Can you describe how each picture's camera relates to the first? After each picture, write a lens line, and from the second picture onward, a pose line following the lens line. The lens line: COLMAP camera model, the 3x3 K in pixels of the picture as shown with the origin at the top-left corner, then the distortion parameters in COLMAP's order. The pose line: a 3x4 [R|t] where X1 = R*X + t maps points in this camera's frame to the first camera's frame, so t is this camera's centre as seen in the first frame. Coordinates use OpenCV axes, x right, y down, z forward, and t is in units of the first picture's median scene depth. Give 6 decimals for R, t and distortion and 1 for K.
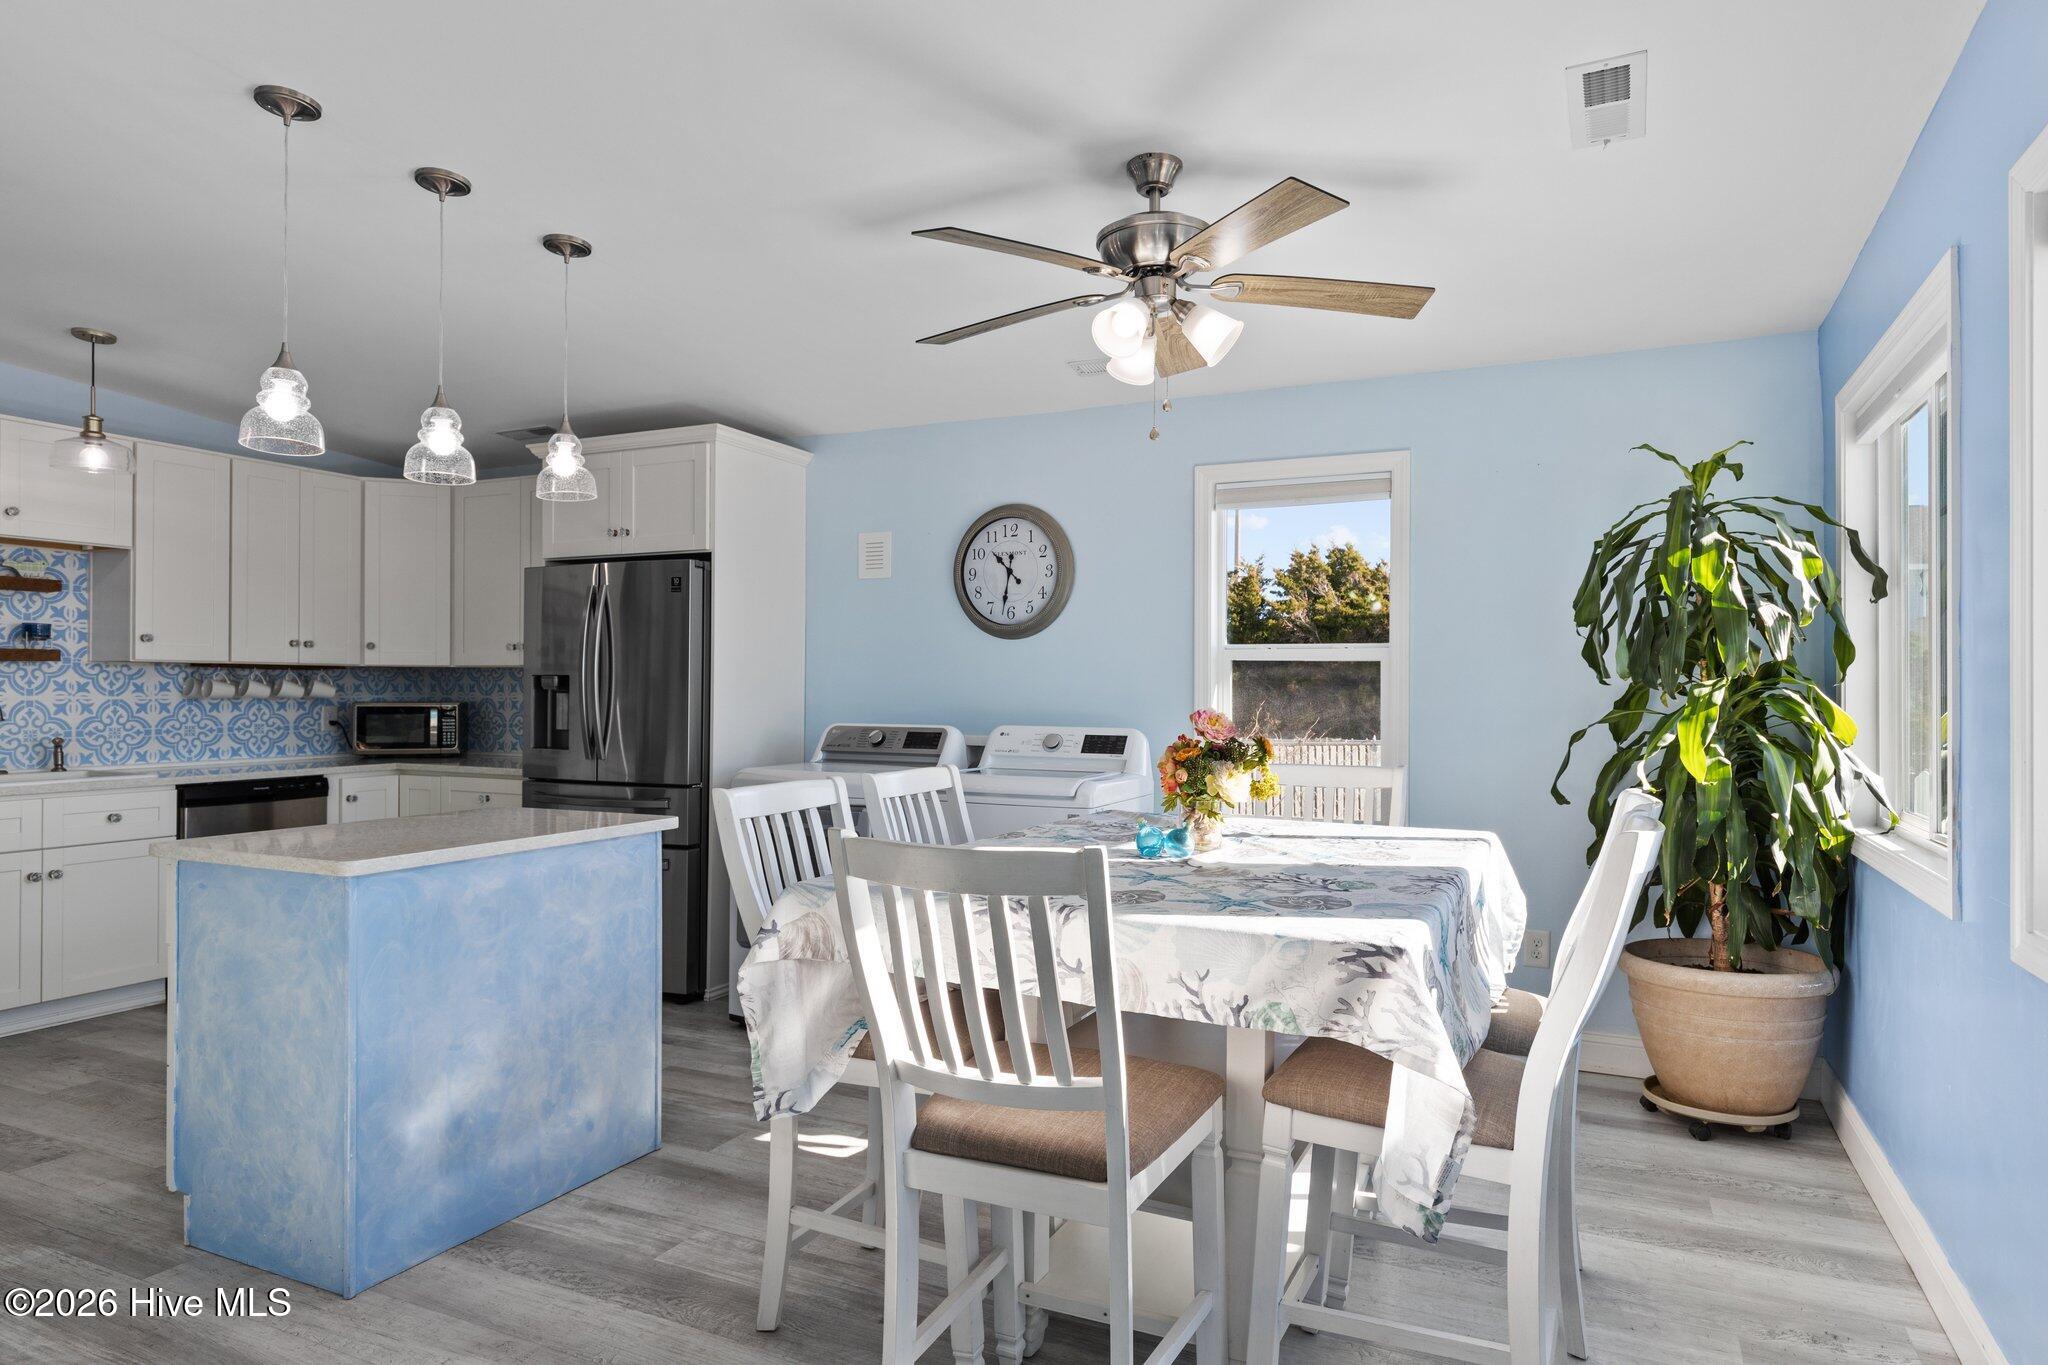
lens RADIAL K [[1206.6, 0, 1026.7], [0, 1206.6, 686.7], [0, 0, 1]] dist [0.006881, -0.001297]
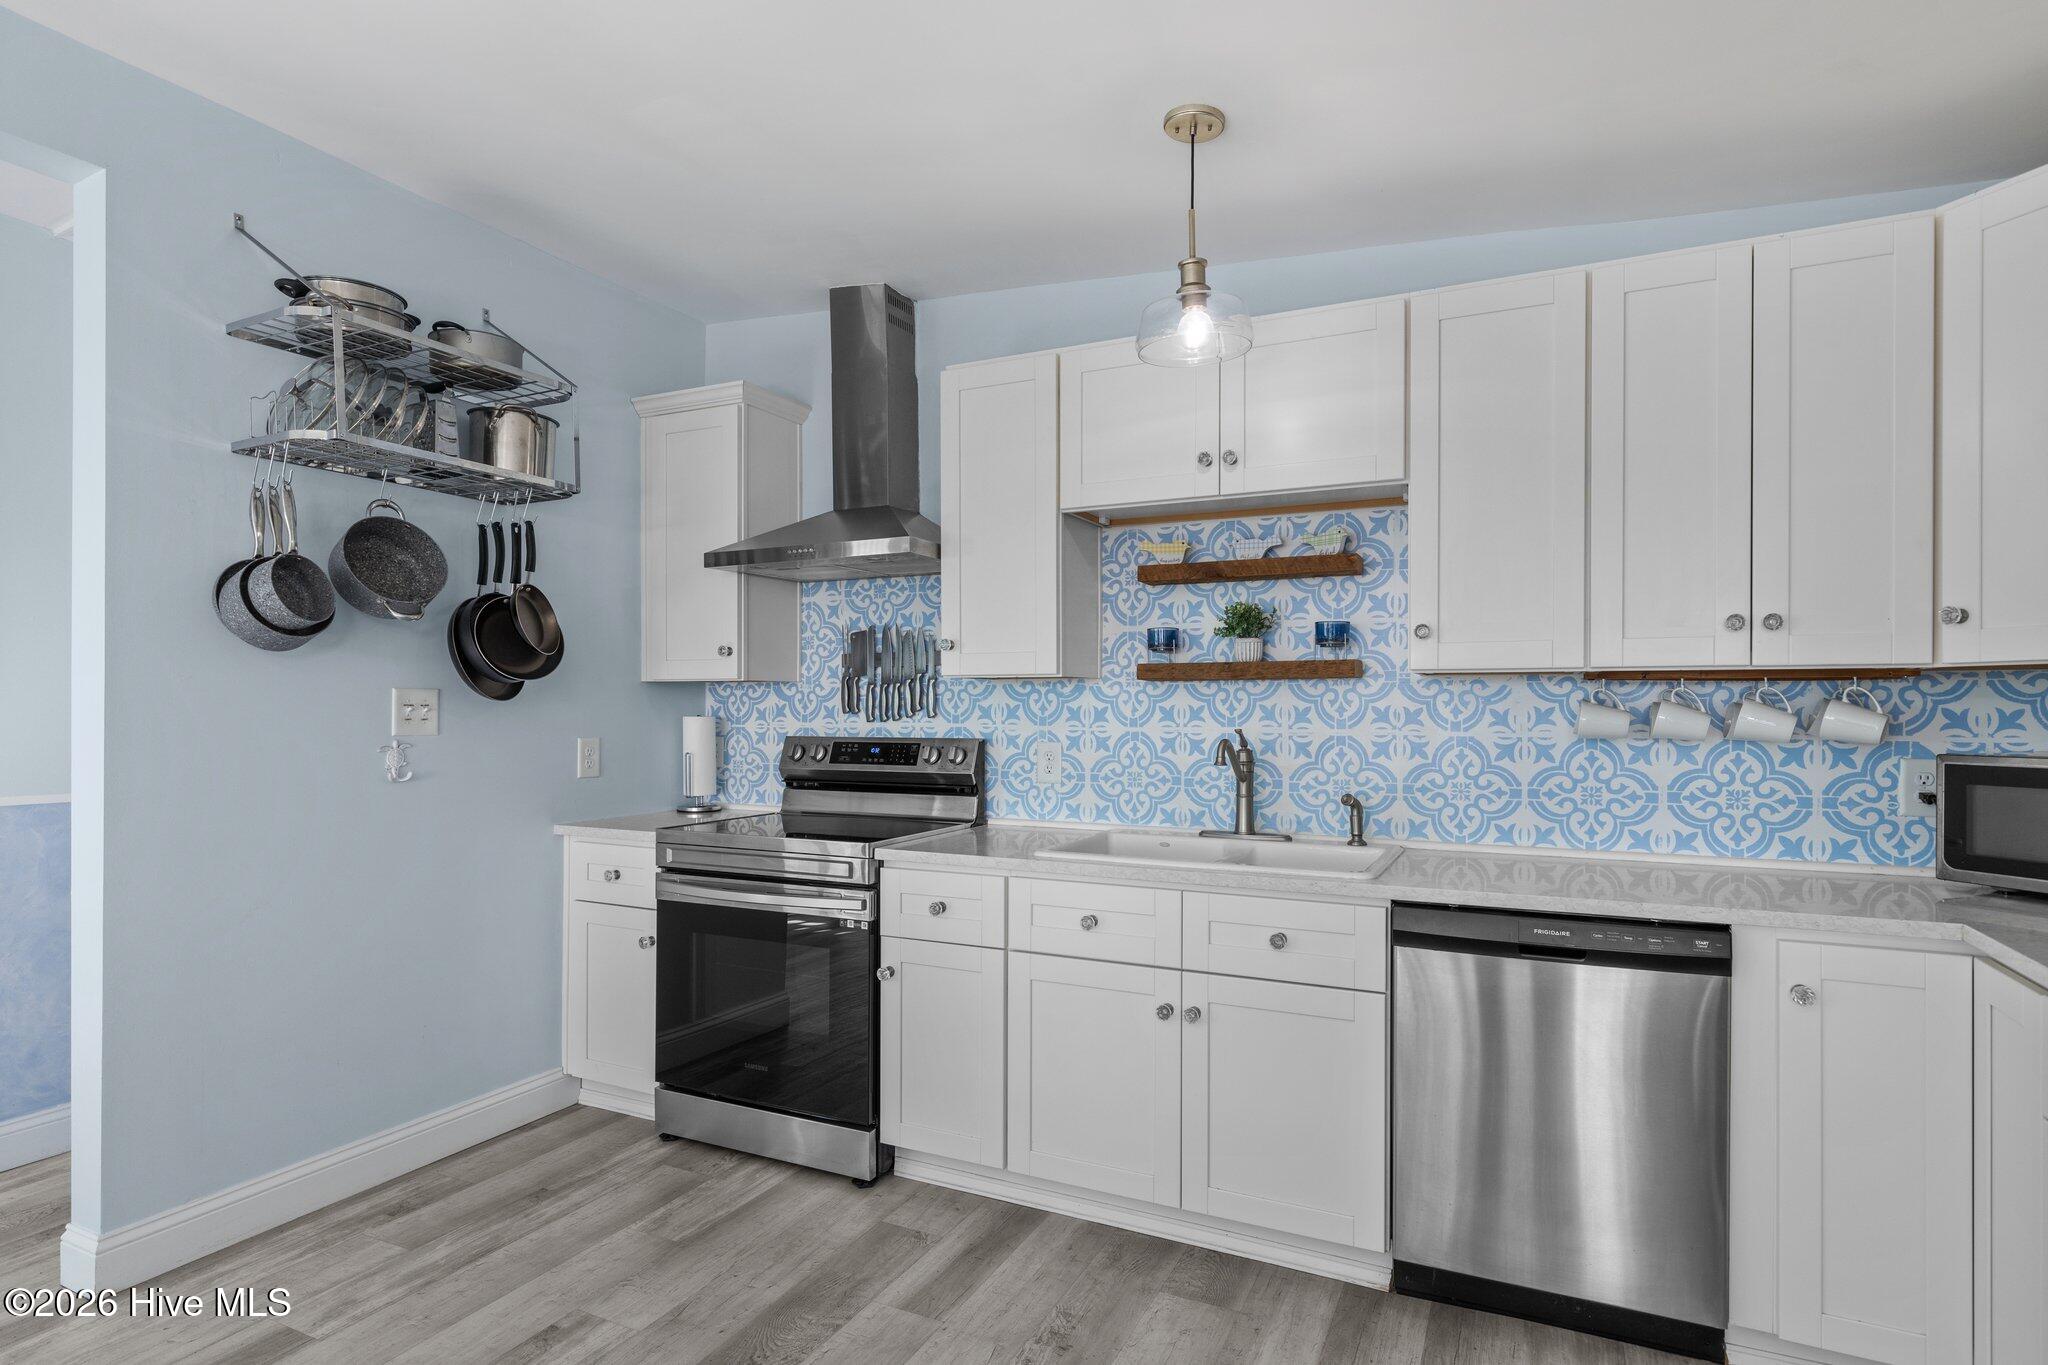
lens RADIAL K [[1056.9, 0, 1029.8], [0, 1056.9, 708.7], [0, 0, 1]] dist [0.001882, 0.000656]
pose [[-0.003458, -0.004690, -0.999983, -0.222634], [-0.000670, 0.999989, -0.004687, -0.001030], [0.999994, 0.000653, -0.003461, 0.811227]]
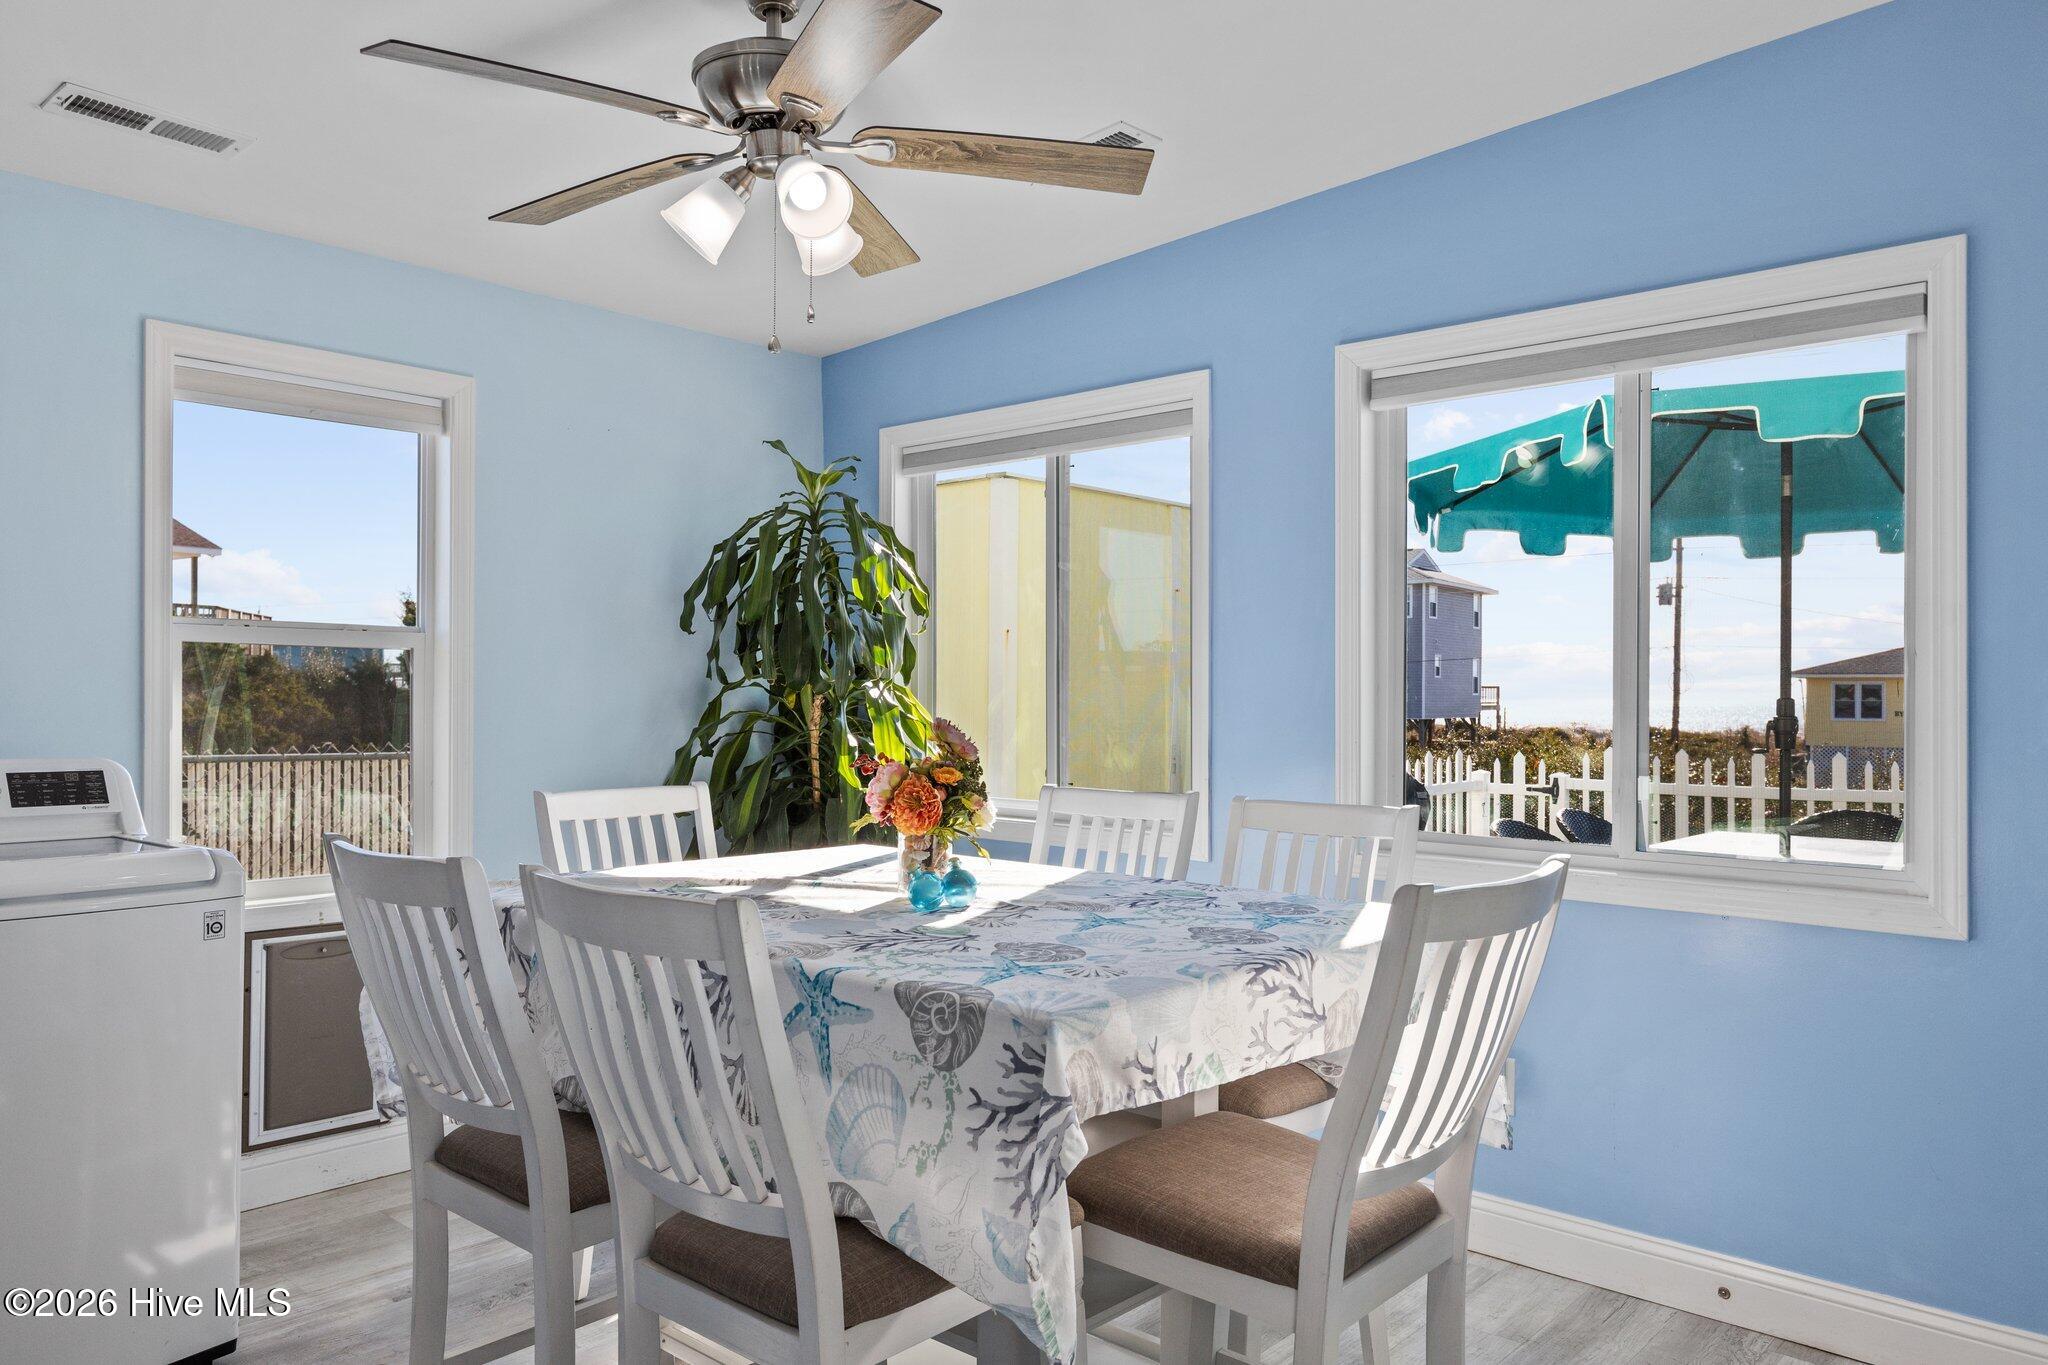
lens RADIAL K [[1403.2, 0, 1033.6], [0, 1403.2, 687.5], [0, 0, 1]] dist [0.003585, -0.002382]
pose [[0.280243, 0.000051, 0.959929, -0.382893], [-0.007670, 0.999968, 0.002186, -0.002838], [-0.959899, -0.007975, 0.280234, 0.349210]]
